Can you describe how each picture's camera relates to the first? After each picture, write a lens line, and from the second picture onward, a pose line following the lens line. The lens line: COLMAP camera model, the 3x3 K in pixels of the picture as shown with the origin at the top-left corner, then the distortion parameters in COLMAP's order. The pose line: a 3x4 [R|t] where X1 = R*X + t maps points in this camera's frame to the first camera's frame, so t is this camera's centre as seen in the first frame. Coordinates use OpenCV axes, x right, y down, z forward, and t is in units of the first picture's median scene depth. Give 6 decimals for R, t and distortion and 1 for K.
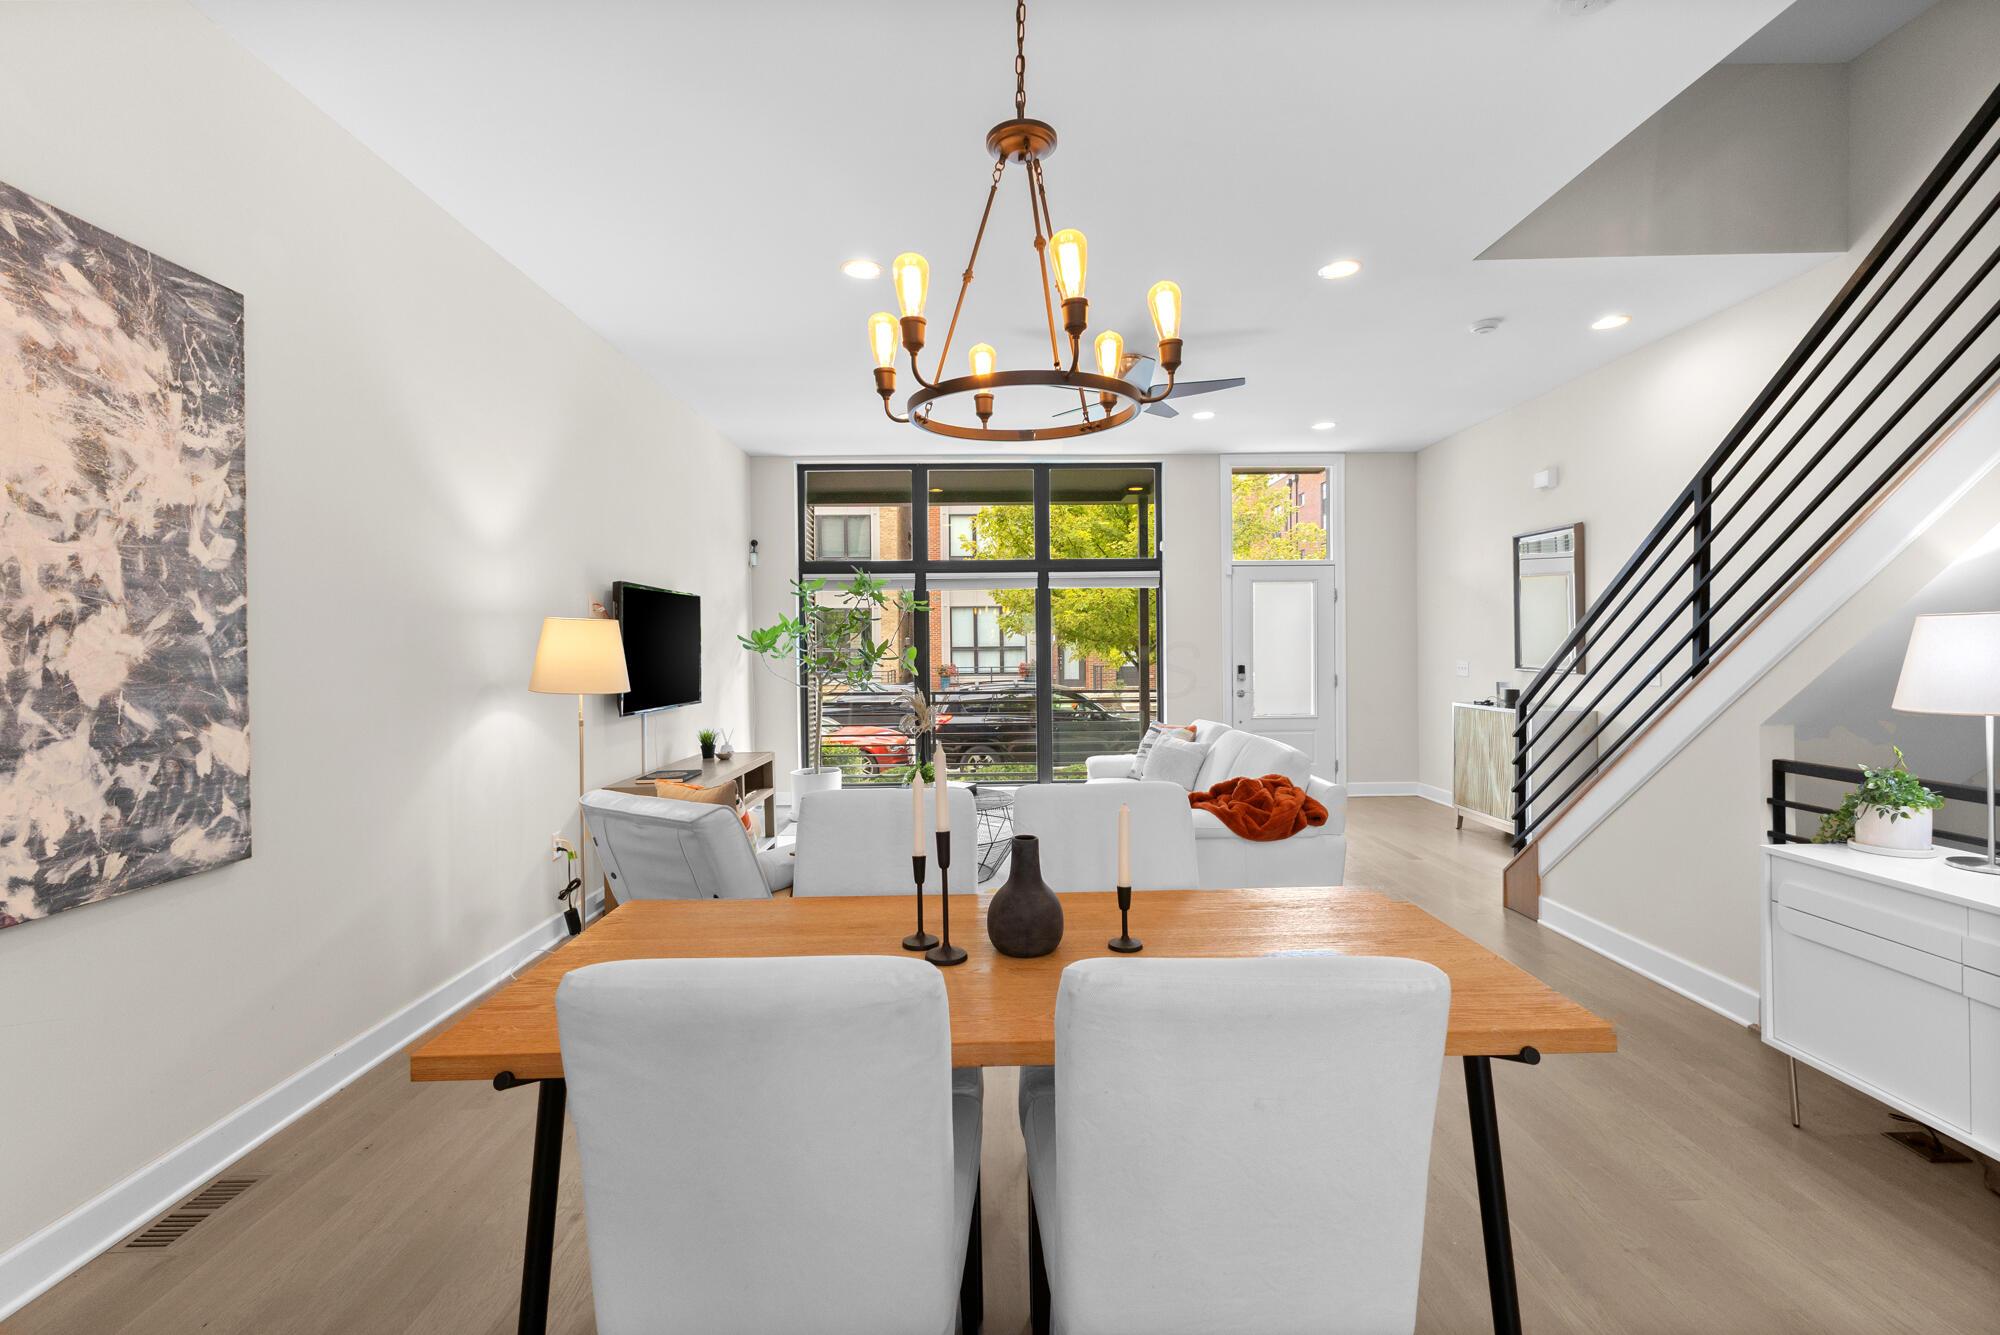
lens RADIAL K [[863.5, 0, 1002.1], [0, 863.5, 655.3], [0, 0, 1]] dist [0.006979, -0.000309]
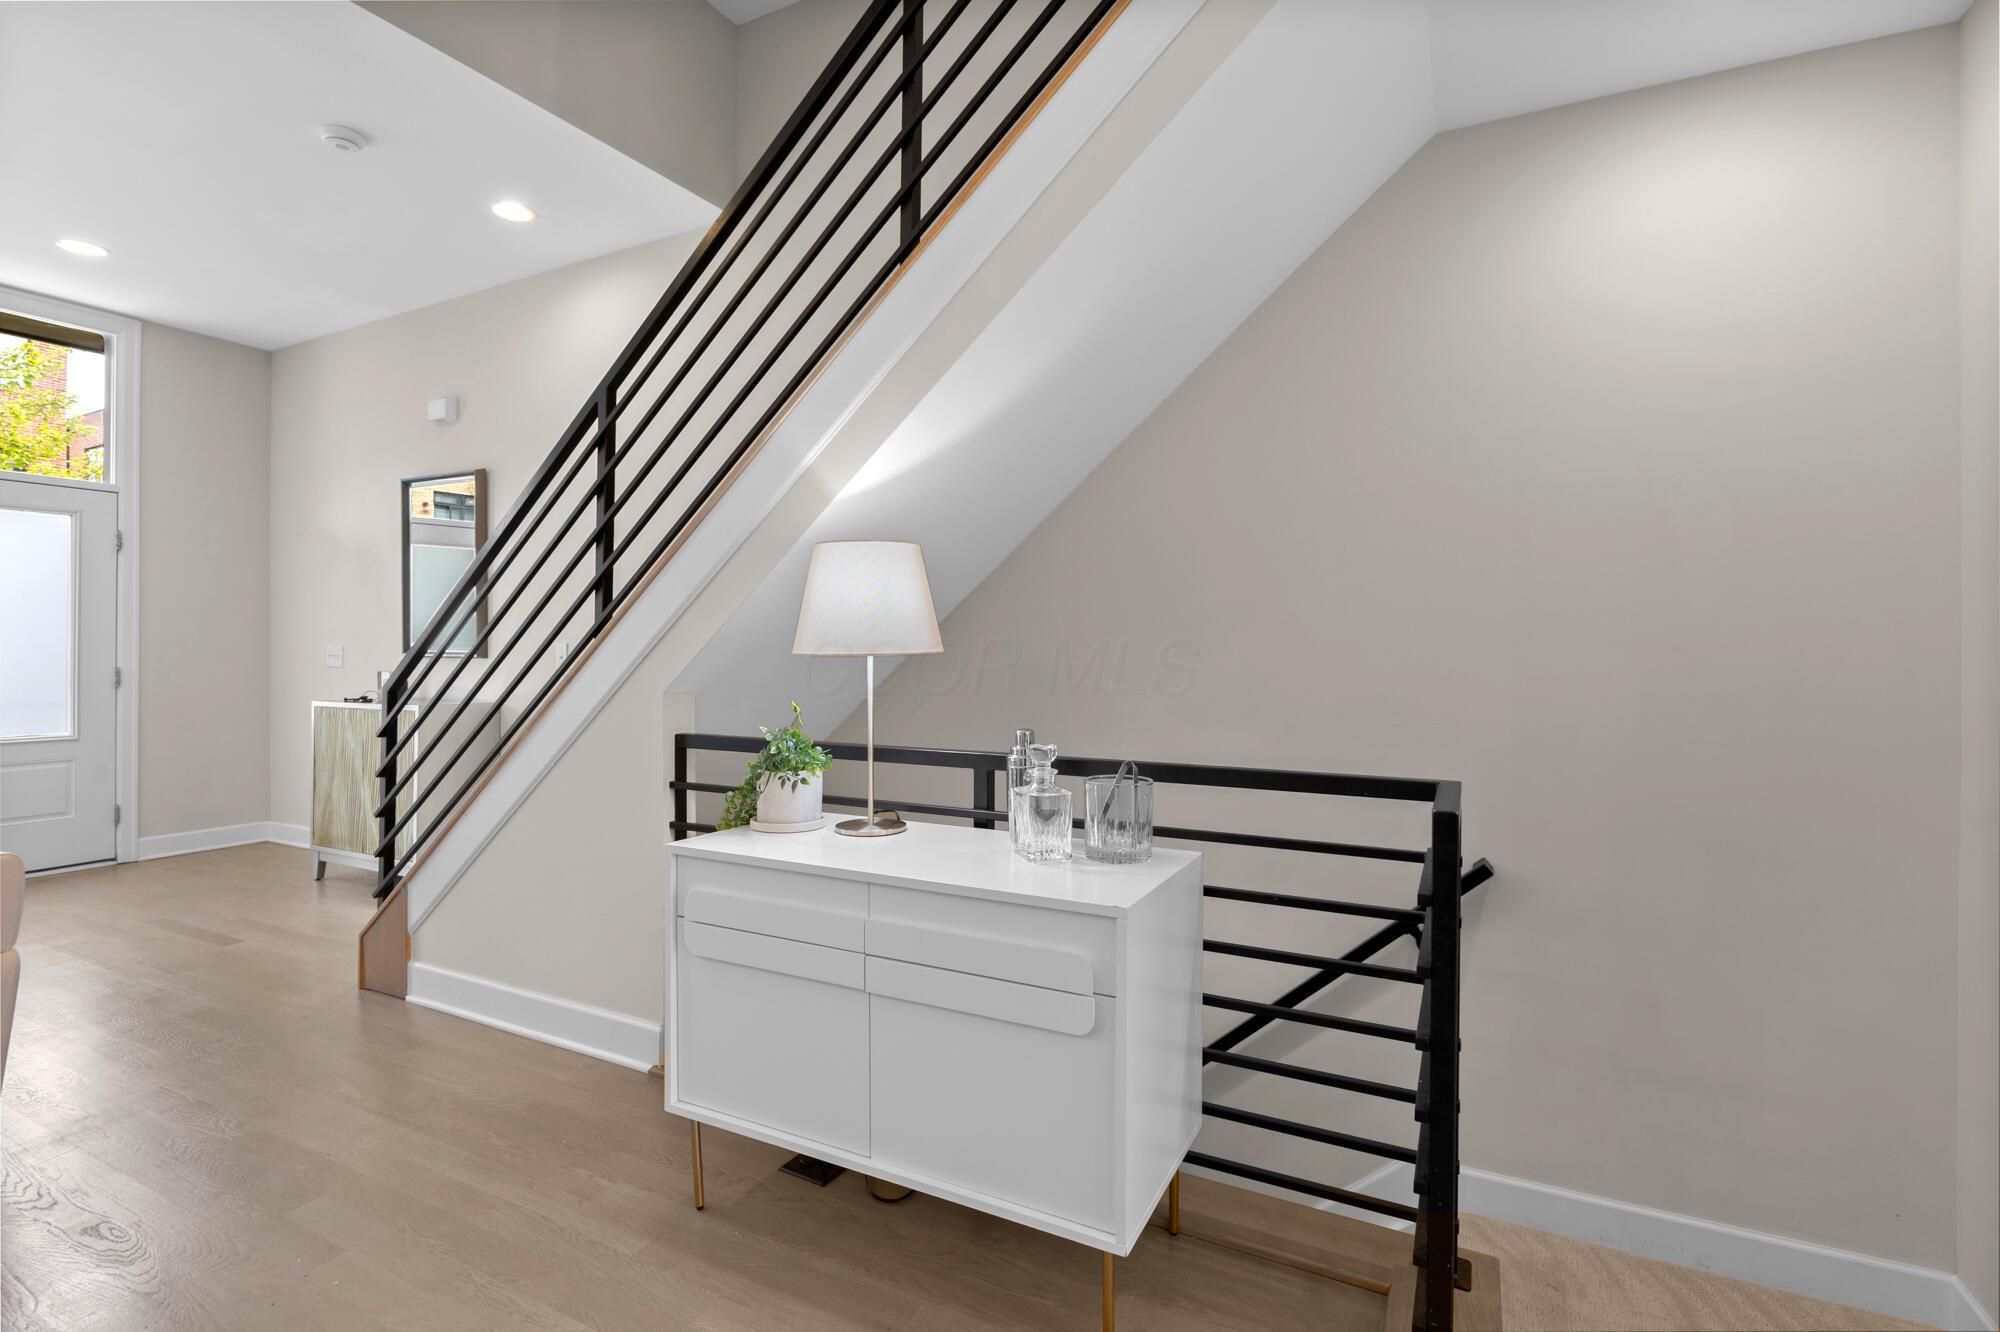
lens RADIAL K [[937.7, 0, 997.1], [0, 937.7, 648.1], [0, 0, 1]] dist [0.001218, 0.000300]
pose [[0.481130, 0.016155, 0.876500, 0.129116], [0.000561, 0.999824, -0.018736, 0.028010], [-0.876649, 0.009506, 0.481037, 0.154846]]
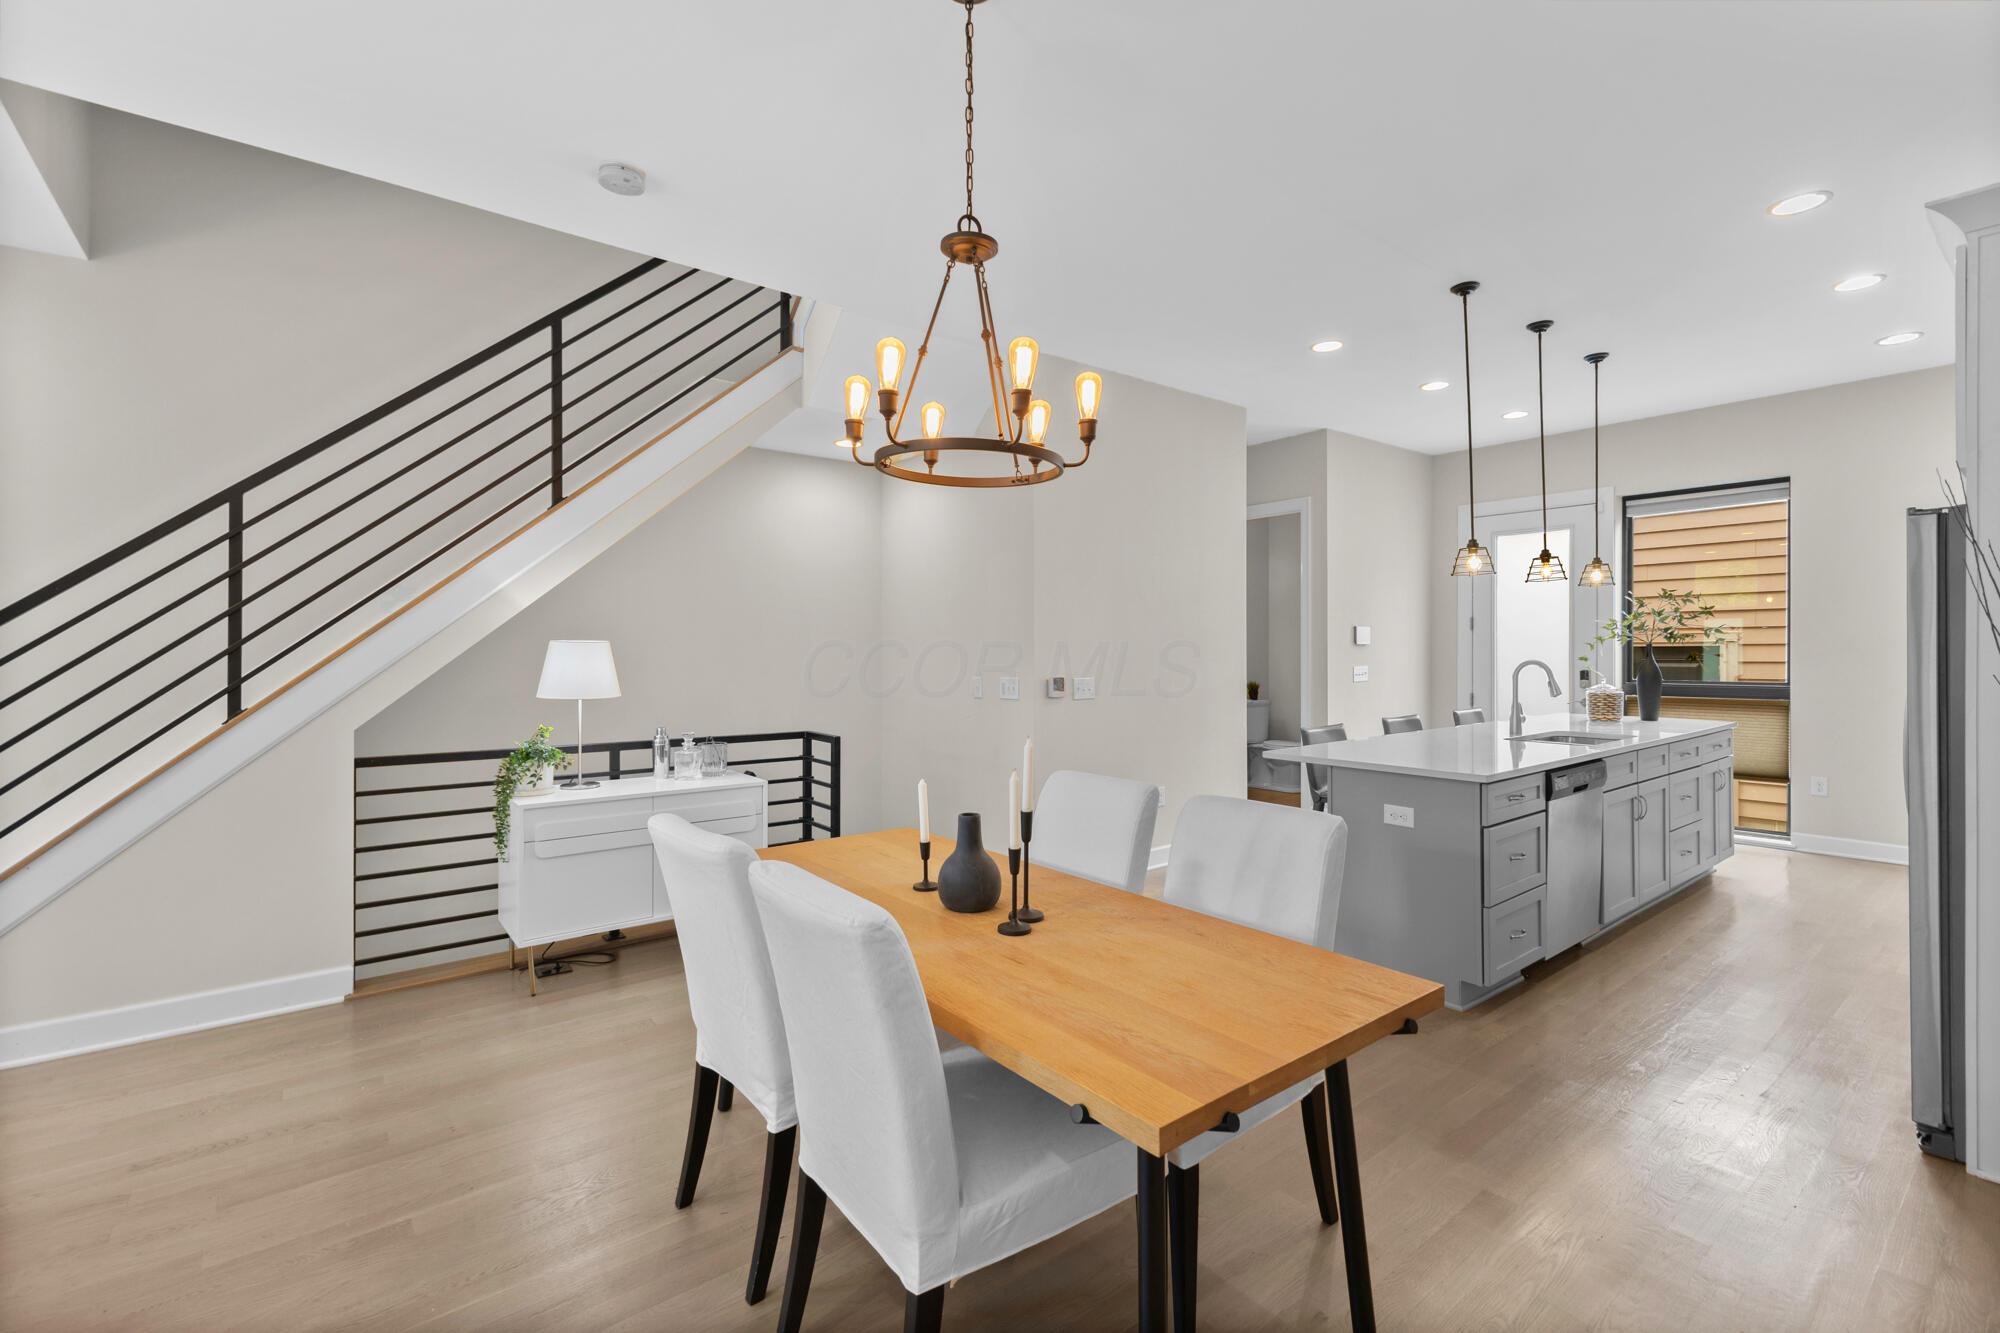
lens RADIAL K [[854.0, 0, 999.8], [0, 854.0, 654.0], [0, 0, 1]] dist [0.002174, -0.000166]
pose [[-0.569867, -0.017728, 0.821545, -0.268501], [0.005265, 0.999668, 0.025224, -0.022347], [-0.821720, 0.018700, -0.569585, 0.466552]]
